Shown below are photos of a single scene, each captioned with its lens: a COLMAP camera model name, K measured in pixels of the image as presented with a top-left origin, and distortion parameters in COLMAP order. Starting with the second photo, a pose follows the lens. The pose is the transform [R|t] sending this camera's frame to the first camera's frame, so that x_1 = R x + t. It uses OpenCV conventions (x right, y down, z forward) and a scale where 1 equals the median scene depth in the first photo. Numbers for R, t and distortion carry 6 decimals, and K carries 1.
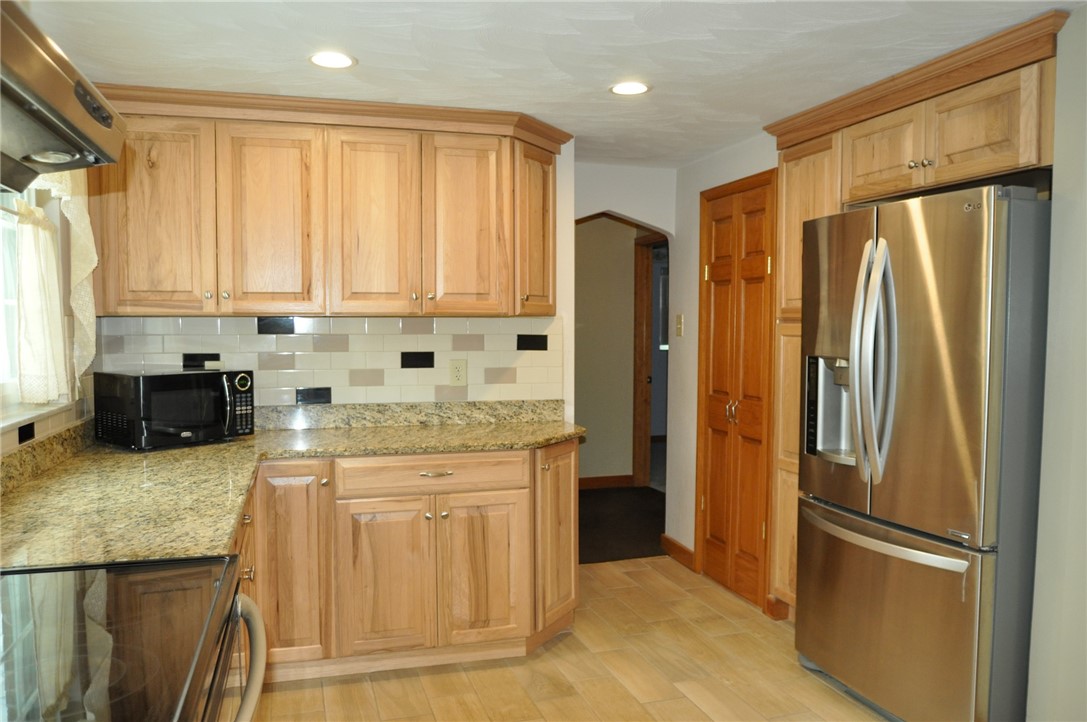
lens RADIAL K [[832.7, 0, 546.4], [0, 832.7, 370.3], [0, 0, 1]] dist [-0.070989, 0.033006]
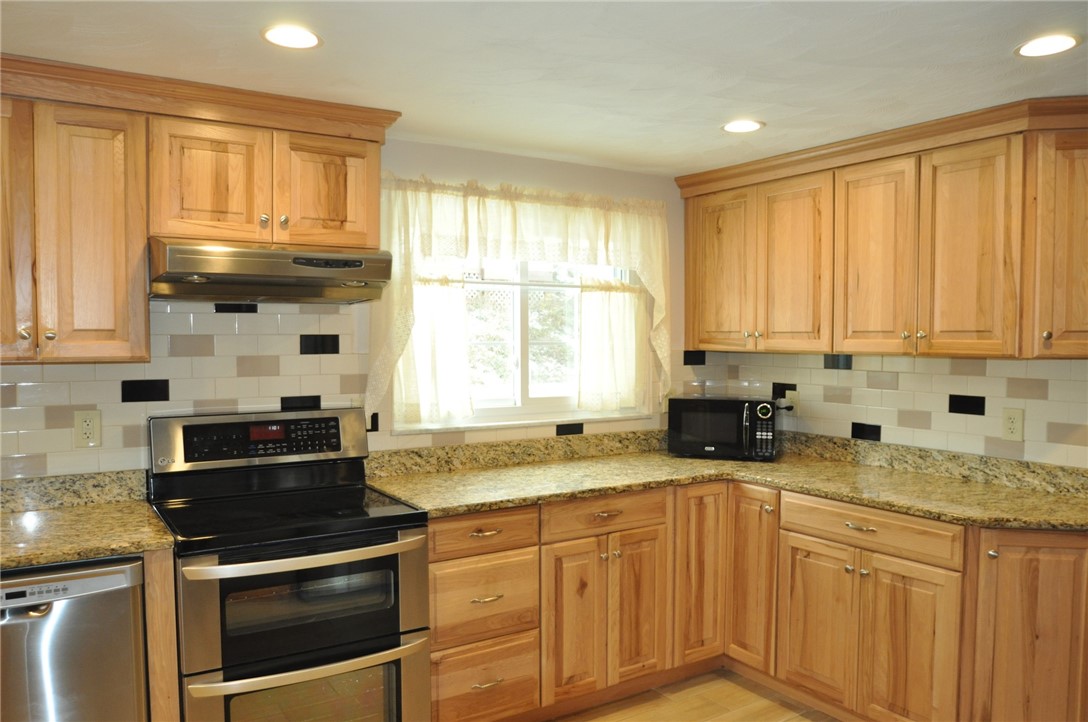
lens RADIAL K [[833.4, 0, 527.9], [0, 833.4, 364.0], [0, 0, 1]] dist [-0.070989, 0.033006]
pose [[0.253812, 0.035829, -0.966590, 0.609057], [-0.050635, 0.998436, 0.023714, -0.057009], [0.965927, 0.042924, 0.255229, 0.363843]]
